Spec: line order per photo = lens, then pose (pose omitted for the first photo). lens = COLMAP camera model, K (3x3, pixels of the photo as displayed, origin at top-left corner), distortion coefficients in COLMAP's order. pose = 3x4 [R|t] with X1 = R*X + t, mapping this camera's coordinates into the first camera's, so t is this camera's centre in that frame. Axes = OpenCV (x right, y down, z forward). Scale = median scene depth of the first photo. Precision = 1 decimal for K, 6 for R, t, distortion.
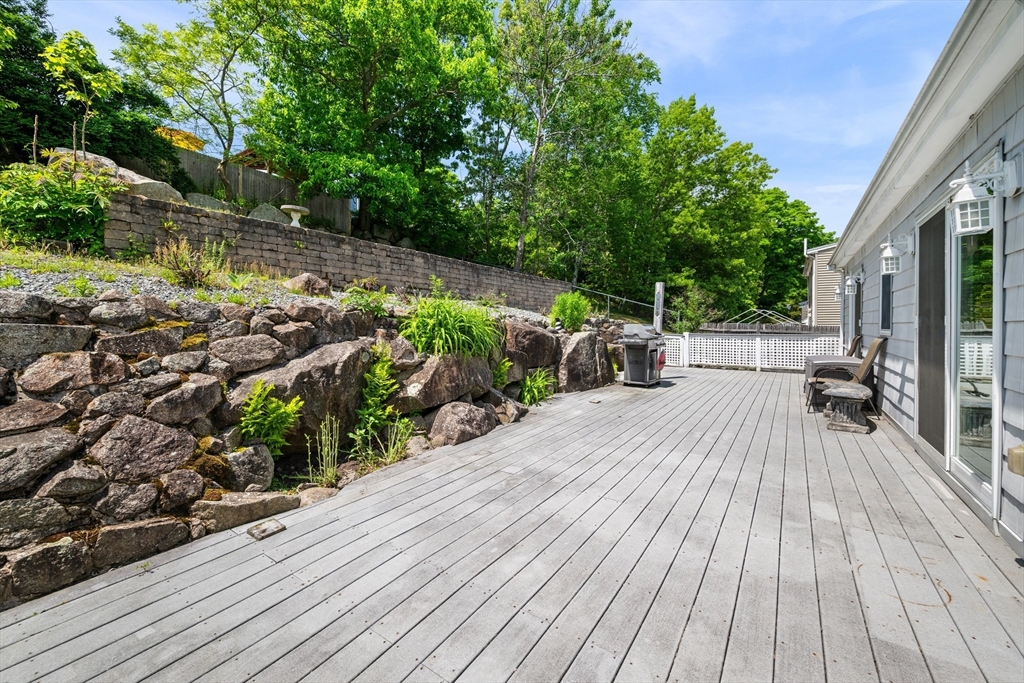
lens RADIAL K [[406.5, 0, 510.7], [0, 406.5, 327.9], [0, 0, 1]] dist [-0.000406, 0.000067]
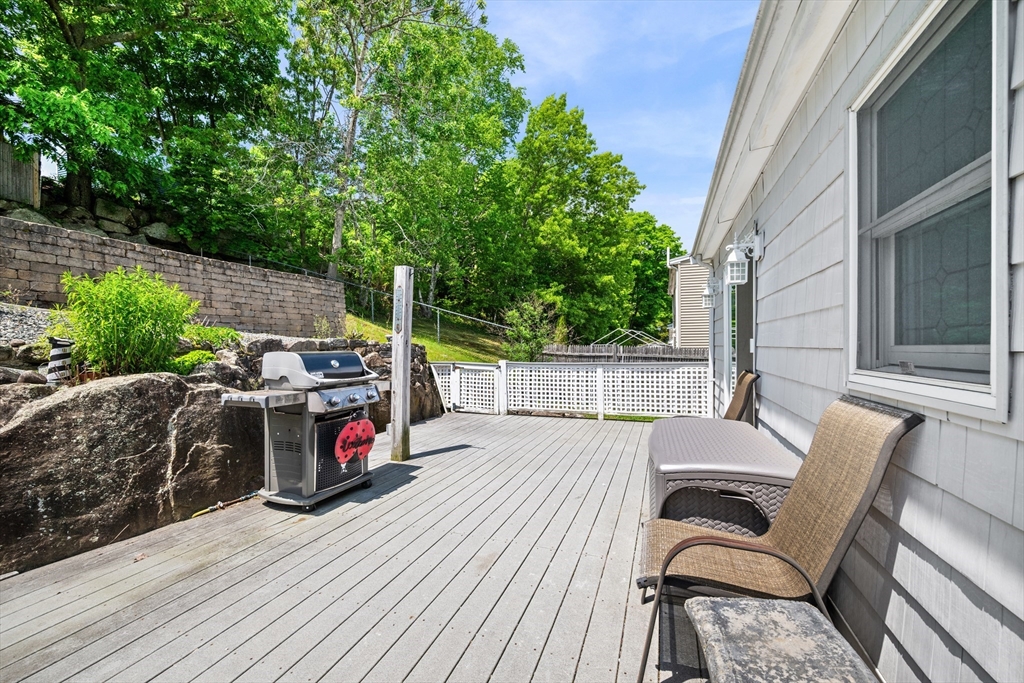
lens RADIAL K [[413.3, 0, 511.0], [0, 413.3, 350.0], [0, 0, 1]] dist [0.001465, 0.000195]
pose [[0.968265, -0.010571, 0.249700, 0.109804], [0.010575, 0.999943, 0.001325, -0.002621], [-0.249700, 0.001357, 0.968322, 0.141930]]
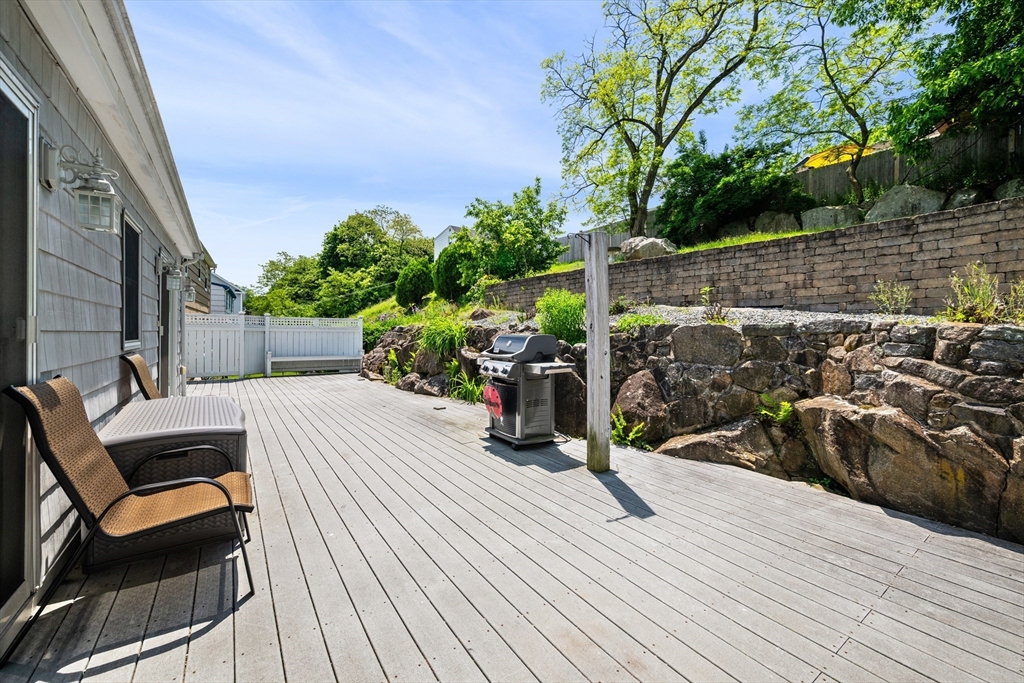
lens RADIAL K [[408.7, 0, 515.0], [0, 408.7, 334.9], [0, 0, 1]] dist [0.000139, 0.000317]
pose [[-0.343005, 0.003603, -0.939327, 0.233171], [-0.016116, 0.999823, 0.009720, -0.003864], [0.939195, 0.018472, -0.342886, 0.319156]]
